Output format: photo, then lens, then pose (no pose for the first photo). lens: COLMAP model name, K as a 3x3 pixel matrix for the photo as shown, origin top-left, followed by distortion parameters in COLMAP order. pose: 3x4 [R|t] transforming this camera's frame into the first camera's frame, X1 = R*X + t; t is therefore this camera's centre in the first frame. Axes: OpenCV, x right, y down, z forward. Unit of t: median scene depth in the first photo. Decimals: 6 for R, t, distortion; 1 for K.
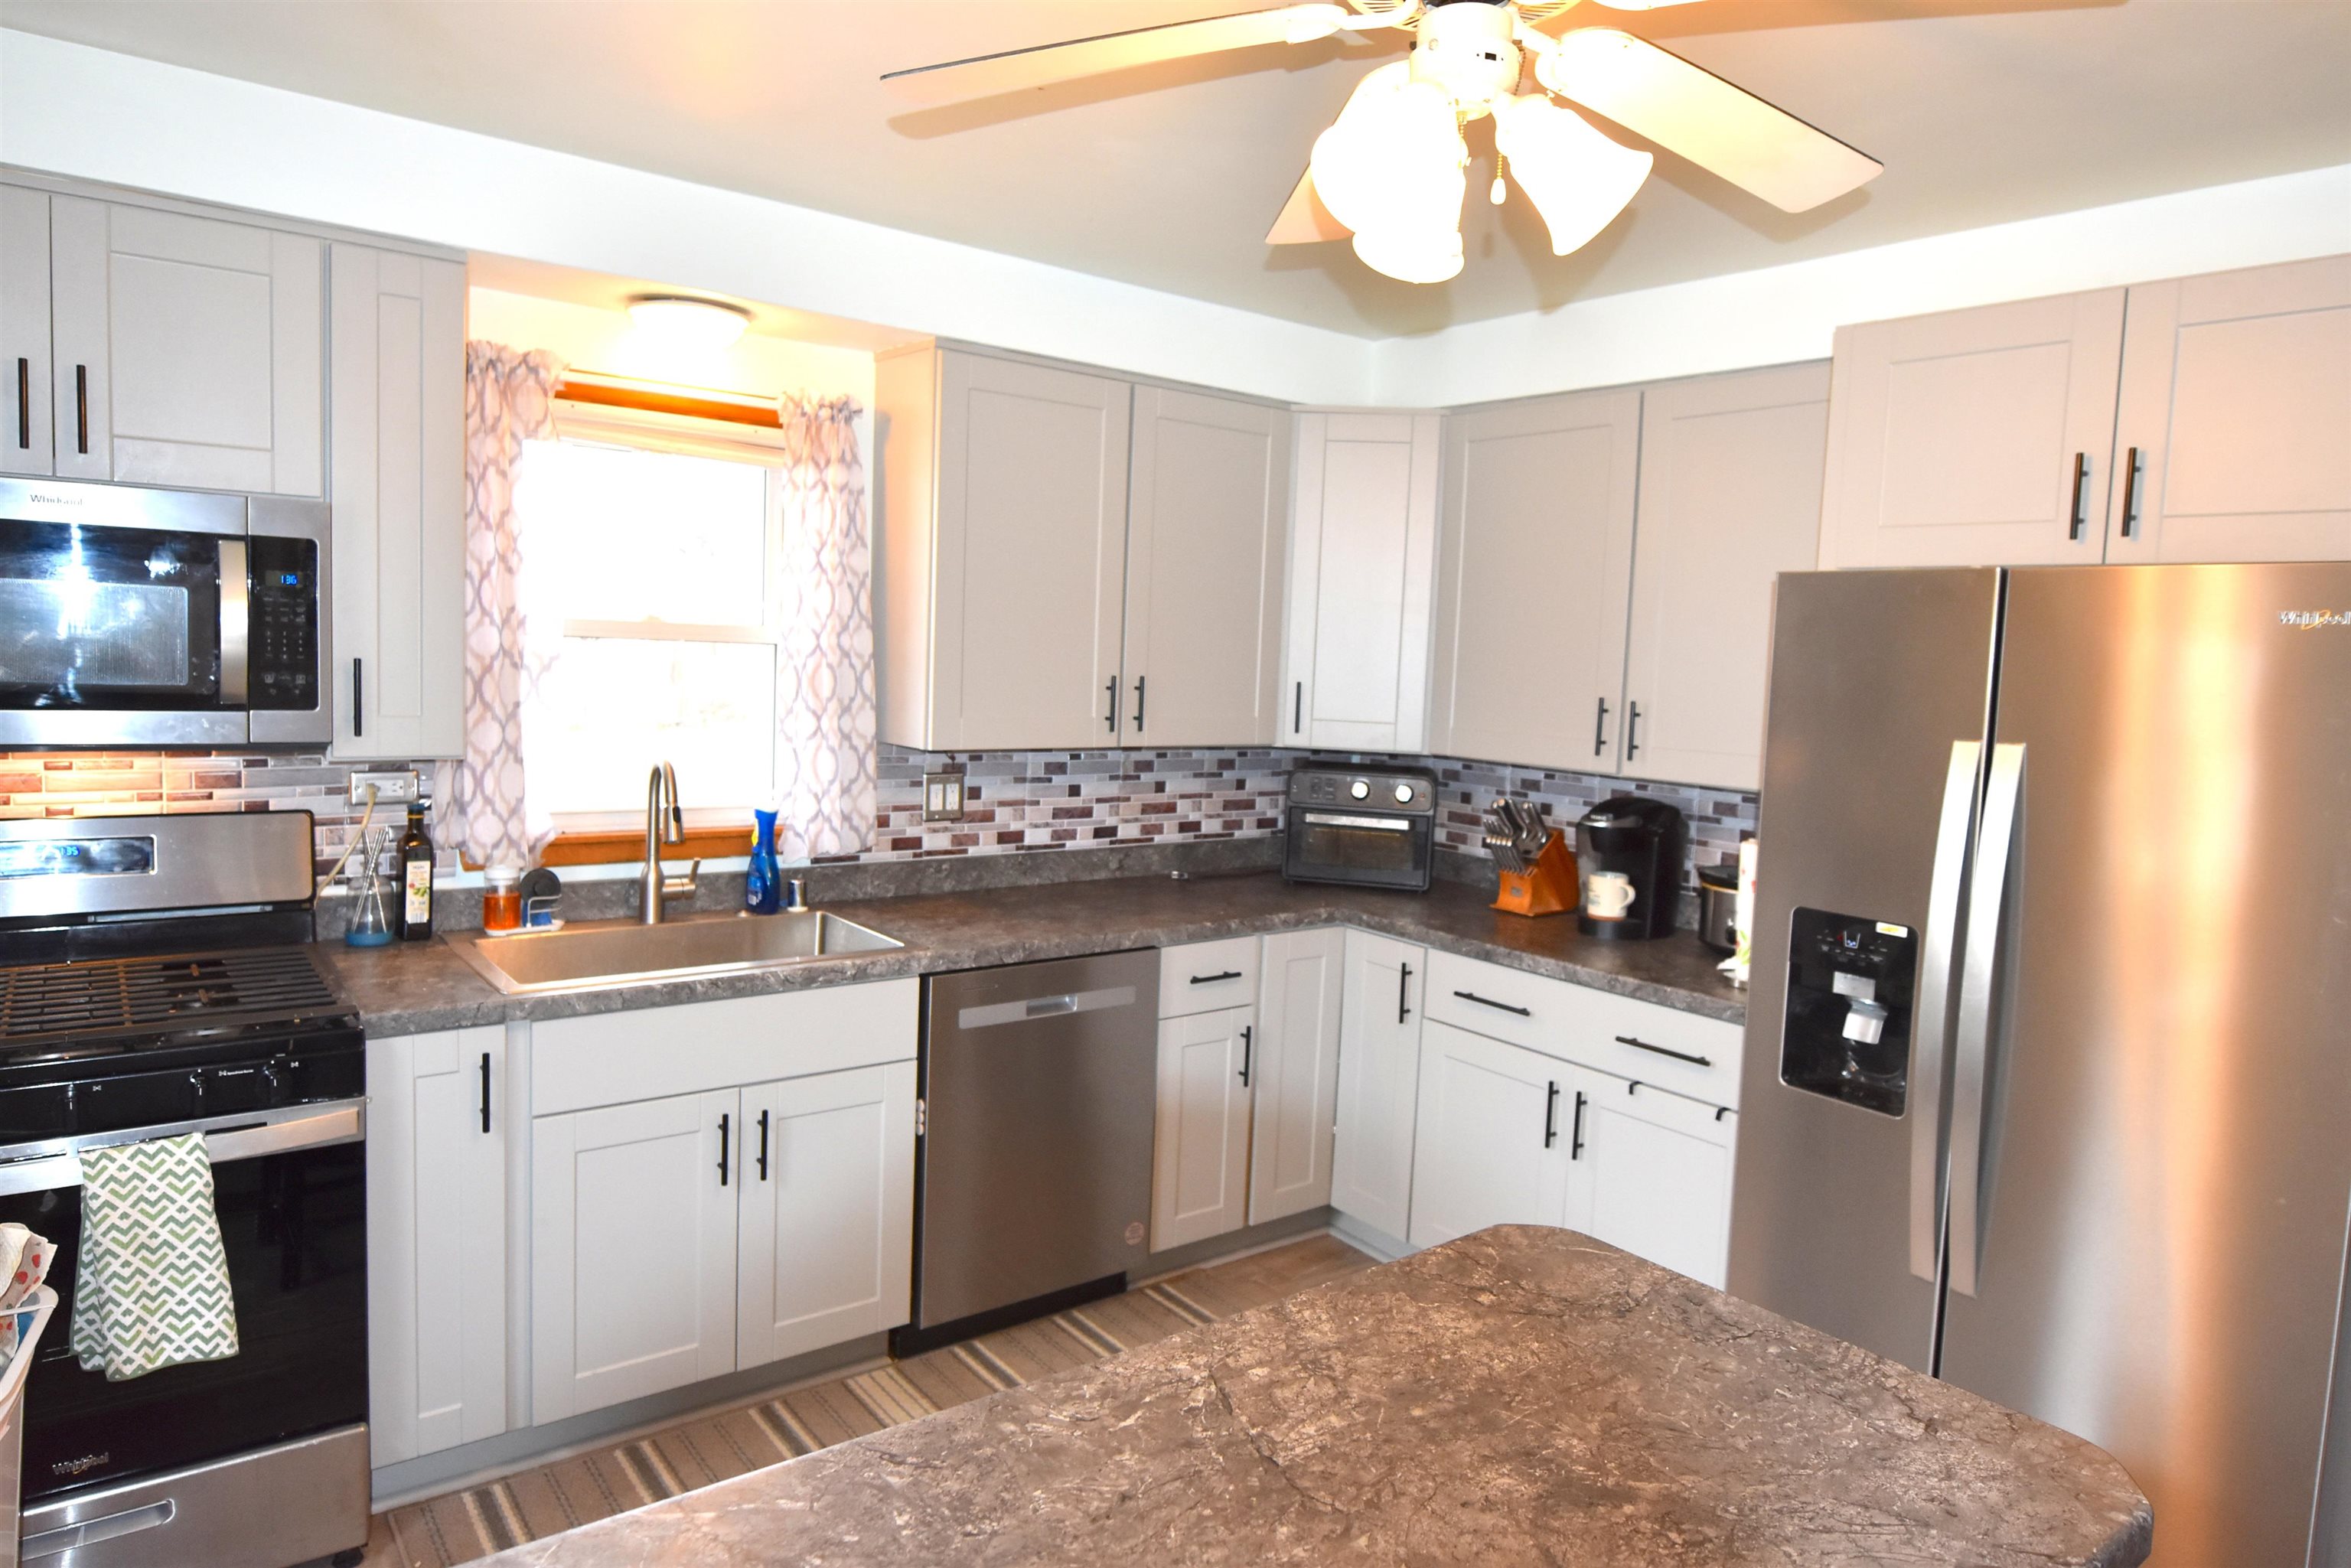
lens RADIAL K [[1431.1, 0, 1181.5], [0, 1431.1, 768.2], [0, 0, 1]] dist [-0.022089, -0.000032]
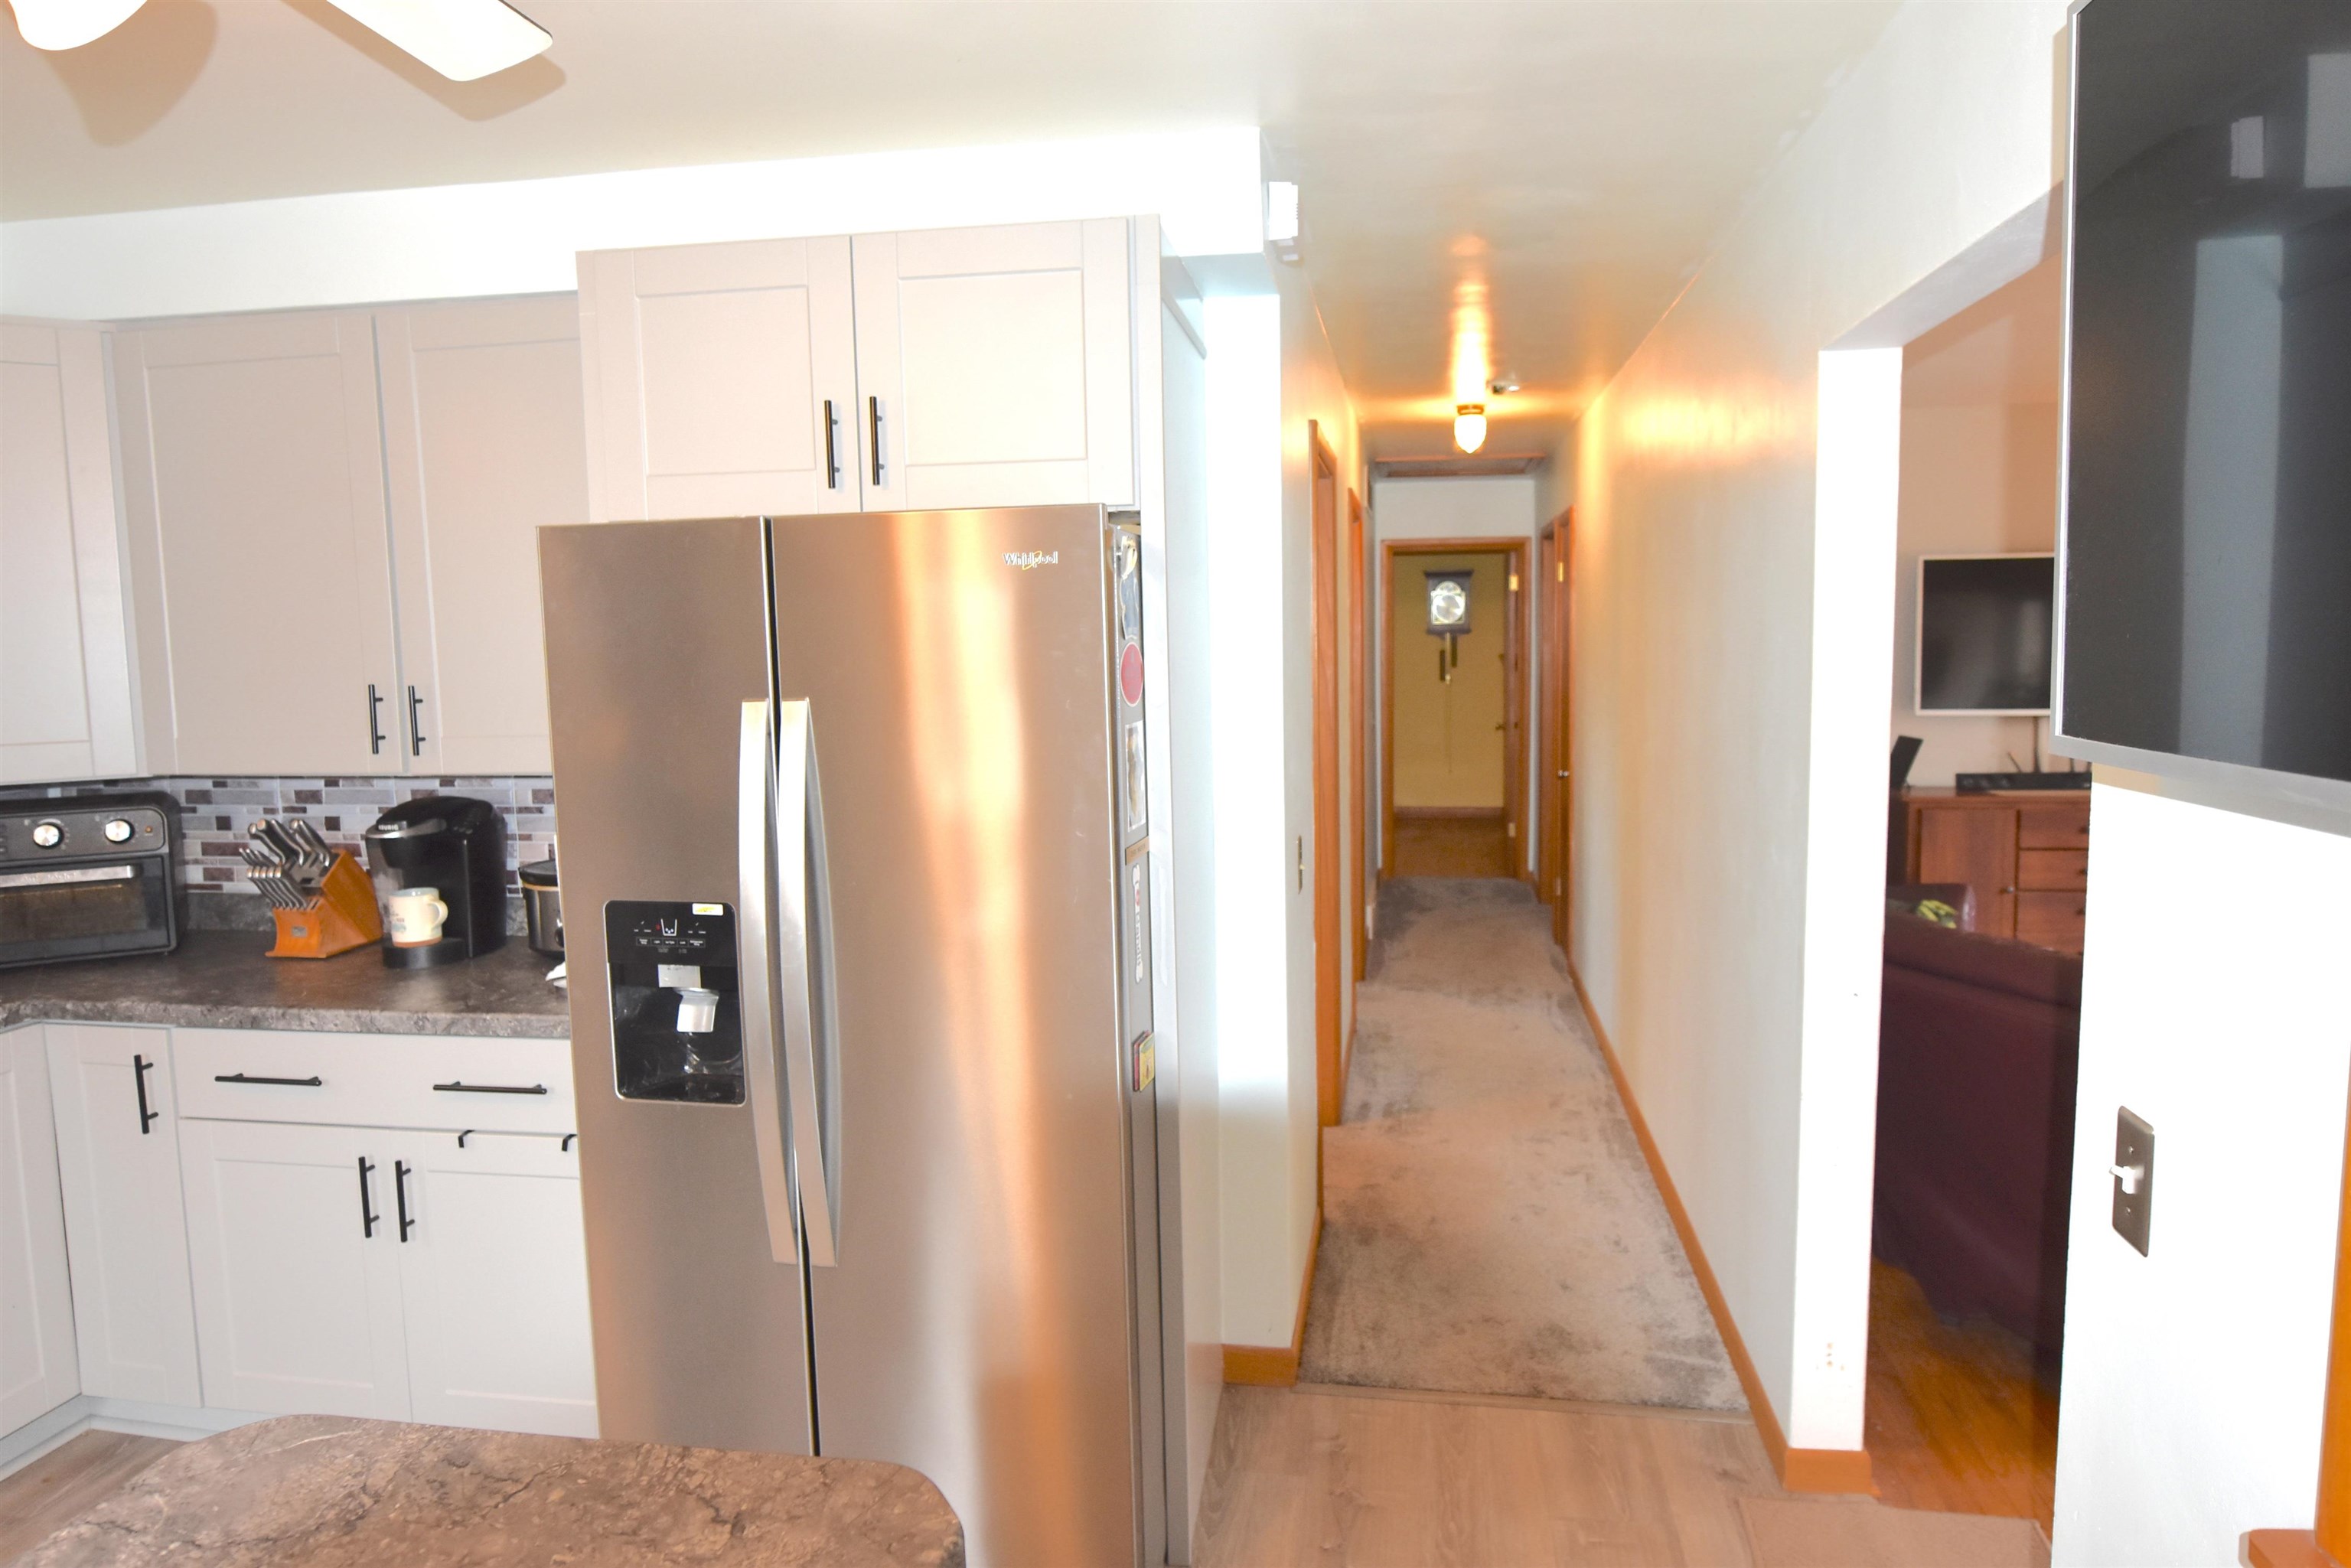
lens RADIAL K [[1431.1, 0, 1181.5], [0, 1431.1, 768.2], [0, 0, 1]] dist [-0.022089, -0.000032]
pose [[0.733063, -0.121955, 0.669138, 0.087196], [0.107378, 0.992207, 0.063200, -0.002983], [-0.671632, 0.025522, 0.740446, 0.075810]]
